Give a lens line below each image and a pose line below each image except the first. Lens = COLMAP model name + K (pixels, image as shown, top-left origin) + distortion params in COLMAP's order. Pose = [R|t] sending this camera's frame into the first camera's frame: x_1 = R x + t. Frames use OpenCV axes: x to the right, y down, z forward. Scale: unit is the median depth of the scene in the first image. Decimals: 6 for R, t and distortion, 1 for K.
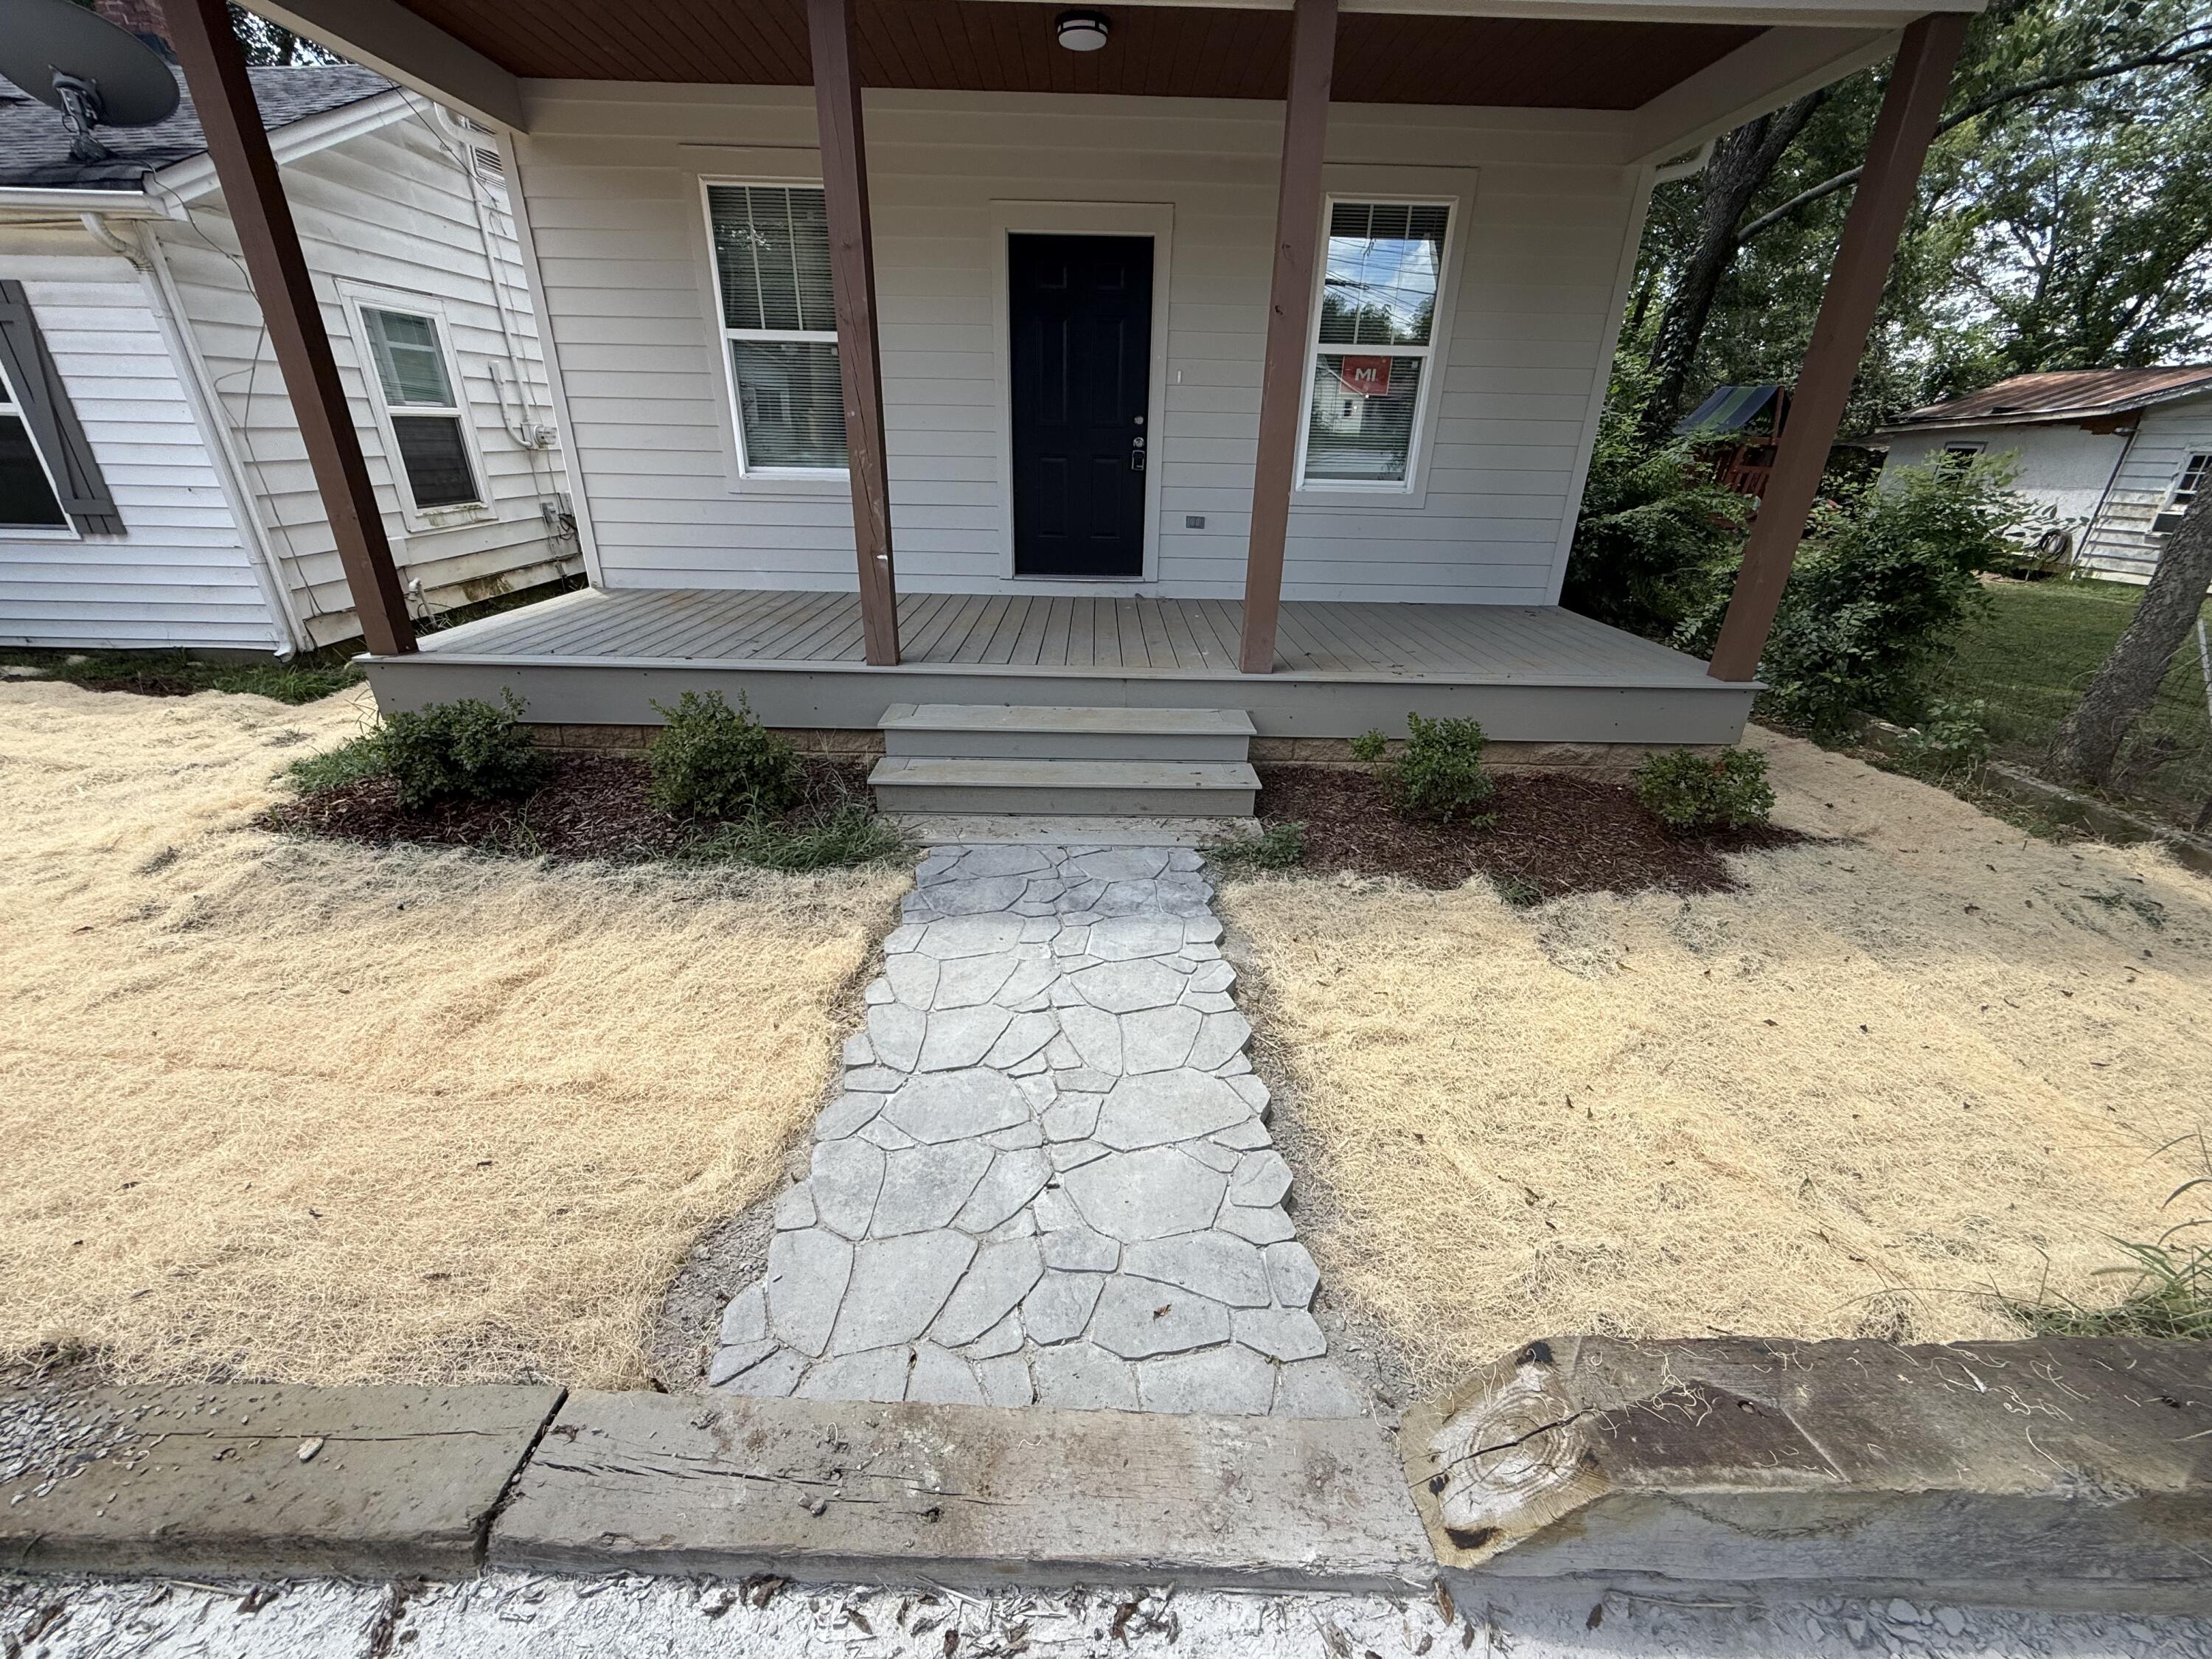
lens RADIAL K [[886.4, 0, 1103.1], [0, 886.4, 831.2], [0, 0, 1]] dist [-0.000050, 0.000375]
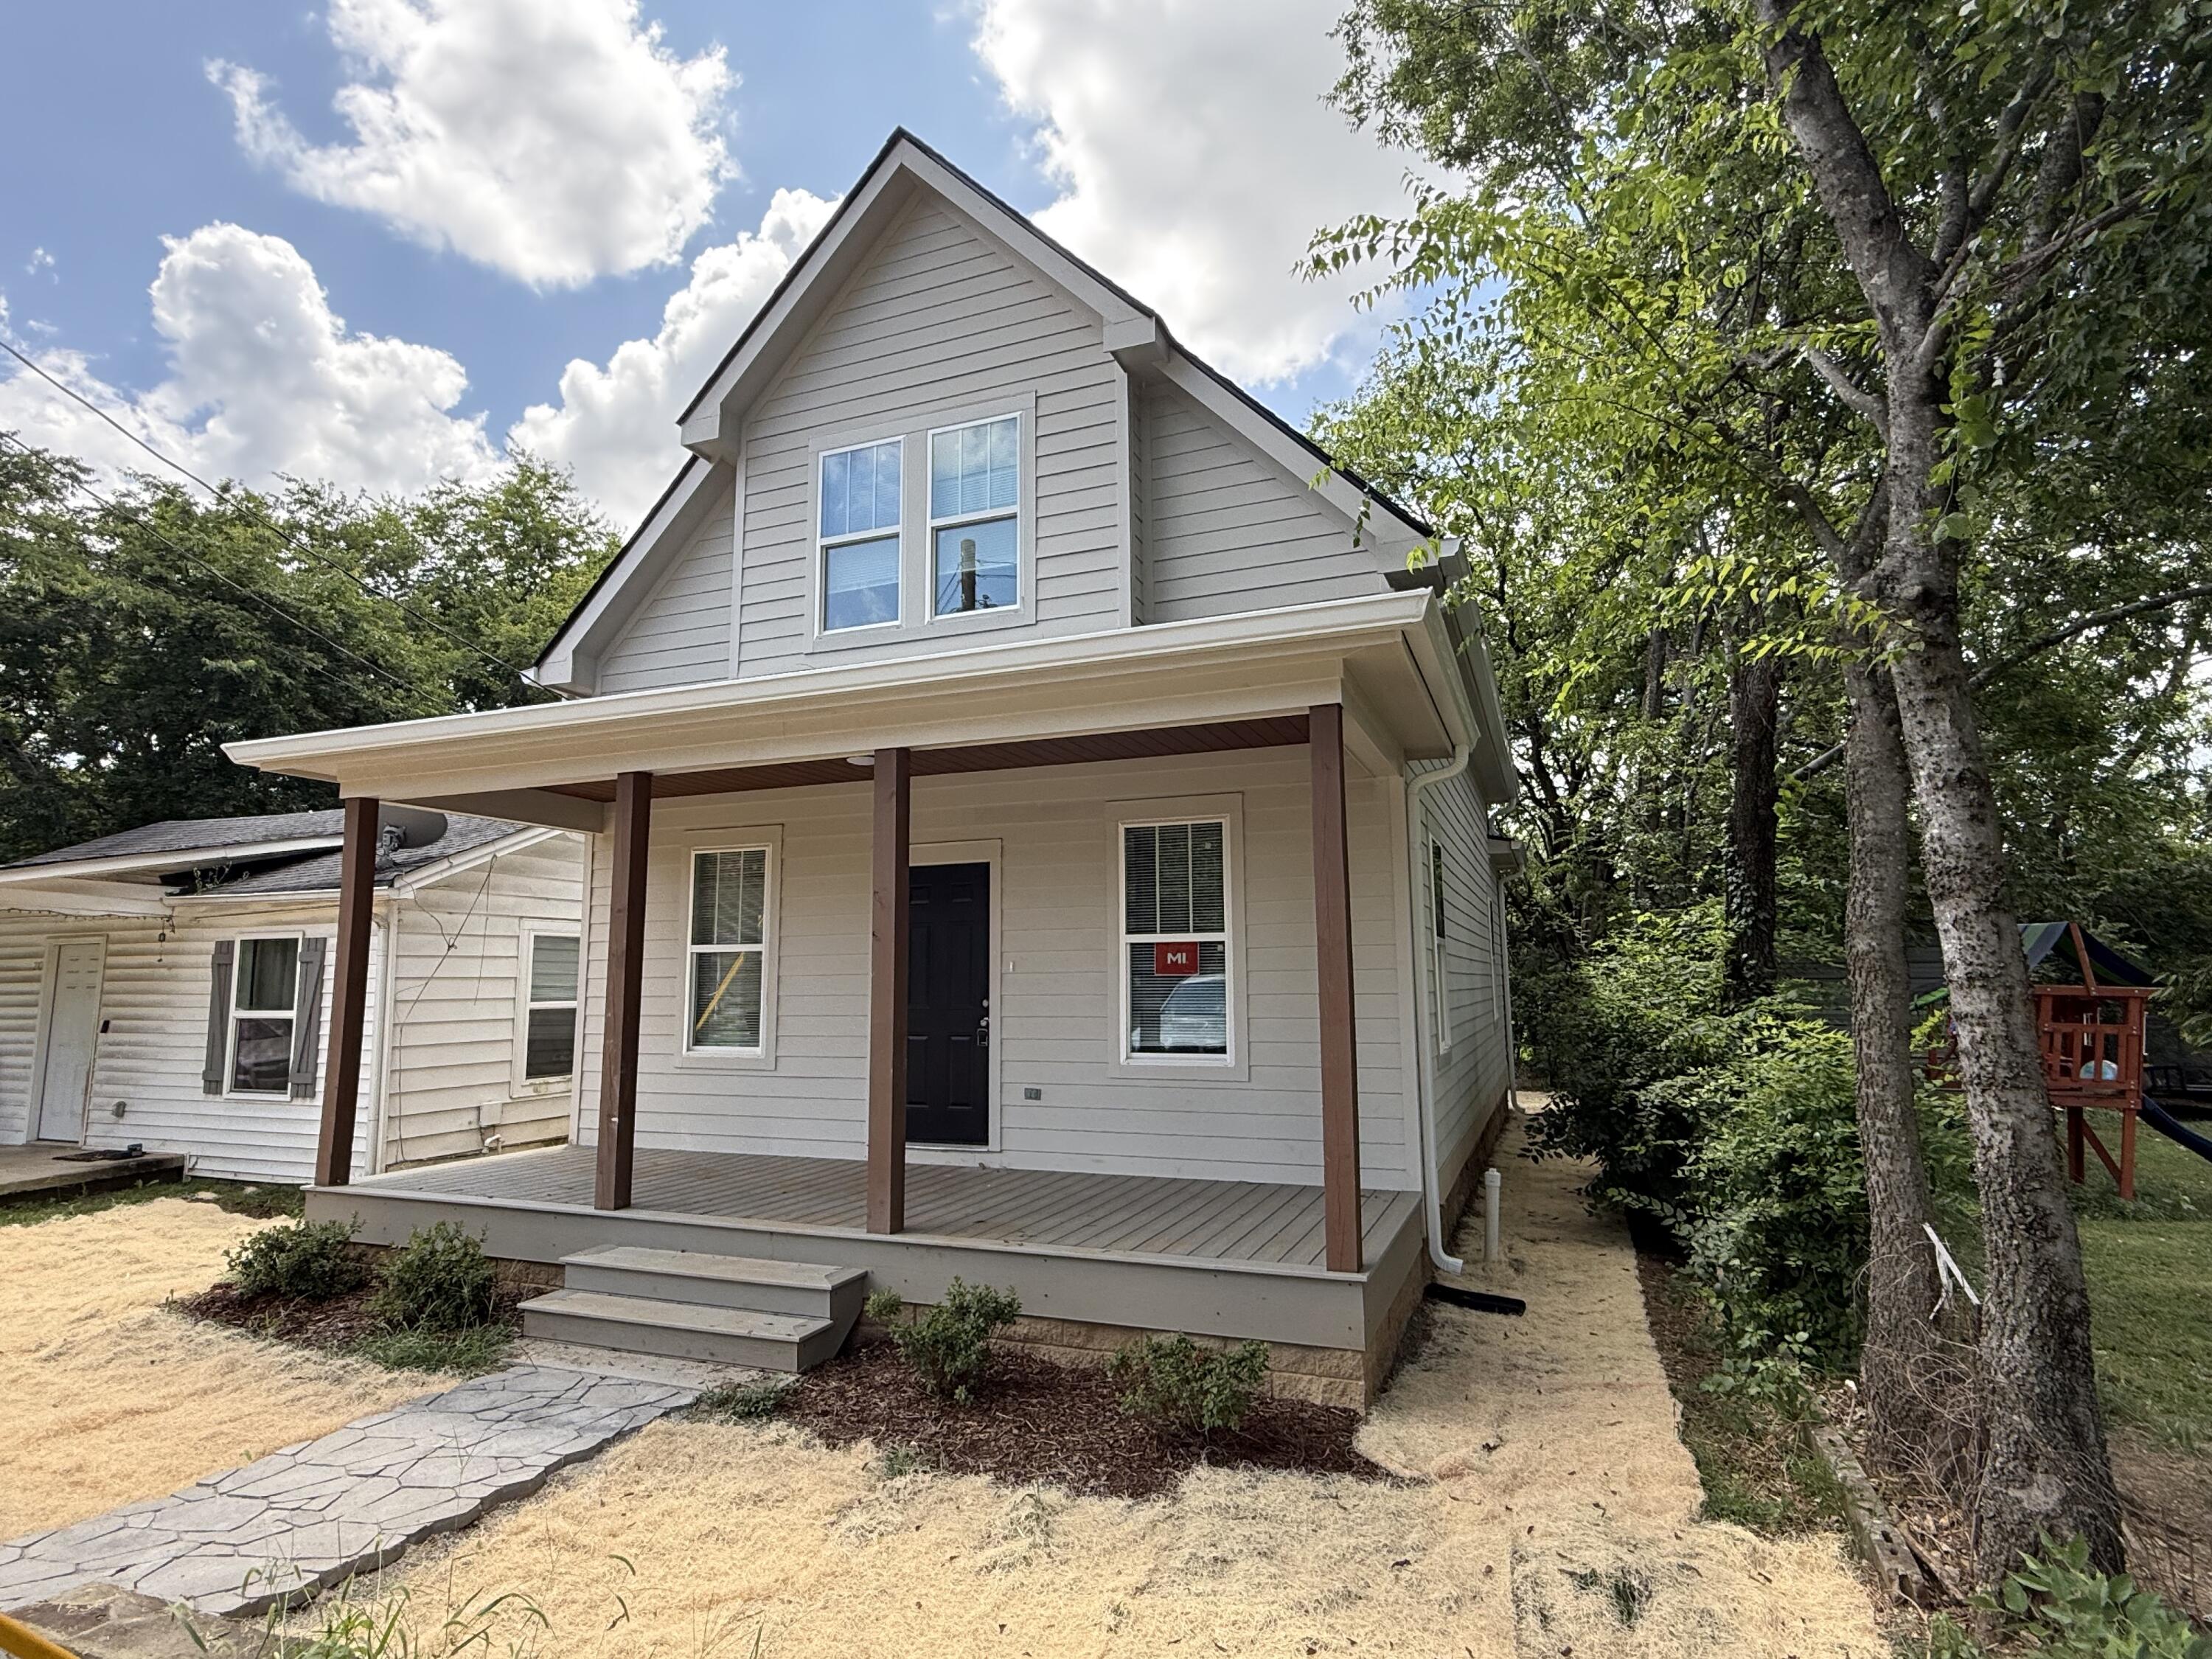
lens RADIAL K [[1156.9, 0, 1108.2], [0, 1156.9, 826.3], [0, 0, 1]] dist [0.002877, -0.000753]
pose [[0.924862, -0.079234, -0.371957, 0.944711], [-0.130753, 0.852183, -0.506644, 0.068578], [0.357118, 0.517211, 0.777792, -0.215660]]
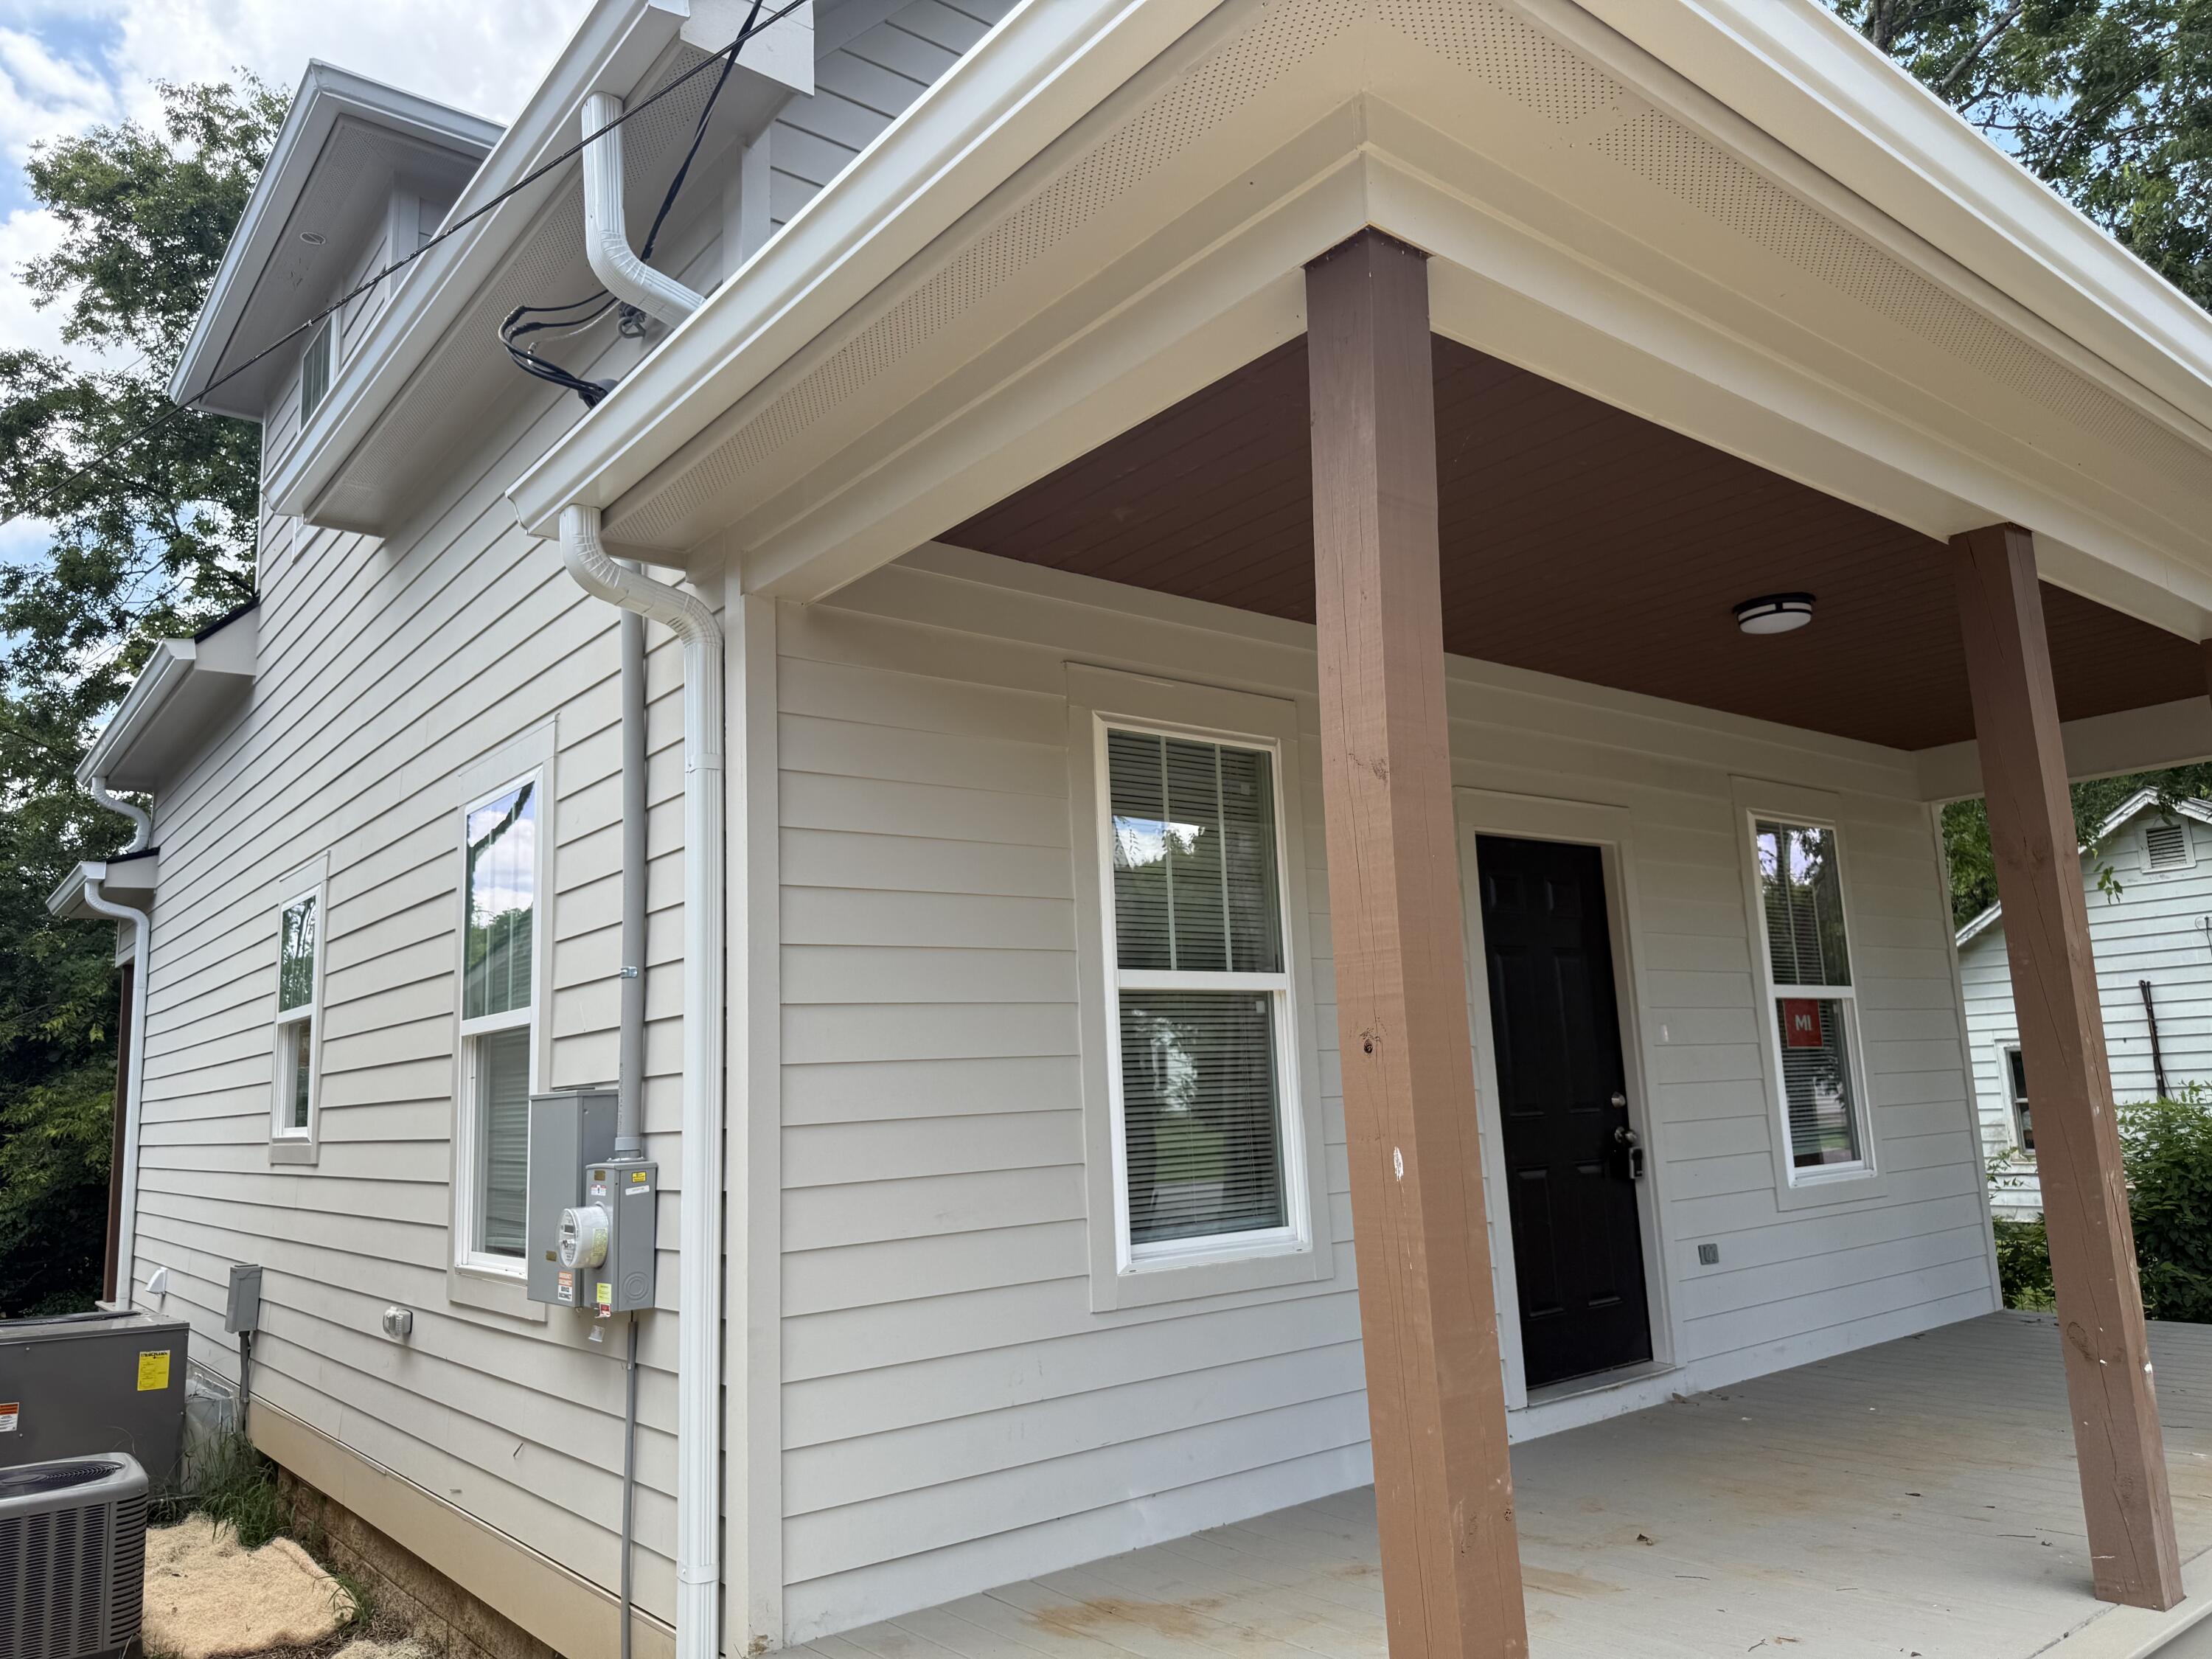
lens RADIAL K [[1581.7, 0, 1107.8], [0, 1581.7, 832.8], [0, 0, 1]] dist [0.040576, -0.001883]
pose [[0.786921, 0.046668, 0.615287, -1.175680], [0.307200, 0.835150, -0.456237, -0.298197], [-0.535148, 0.548039, 0.642861, 0.511404]]
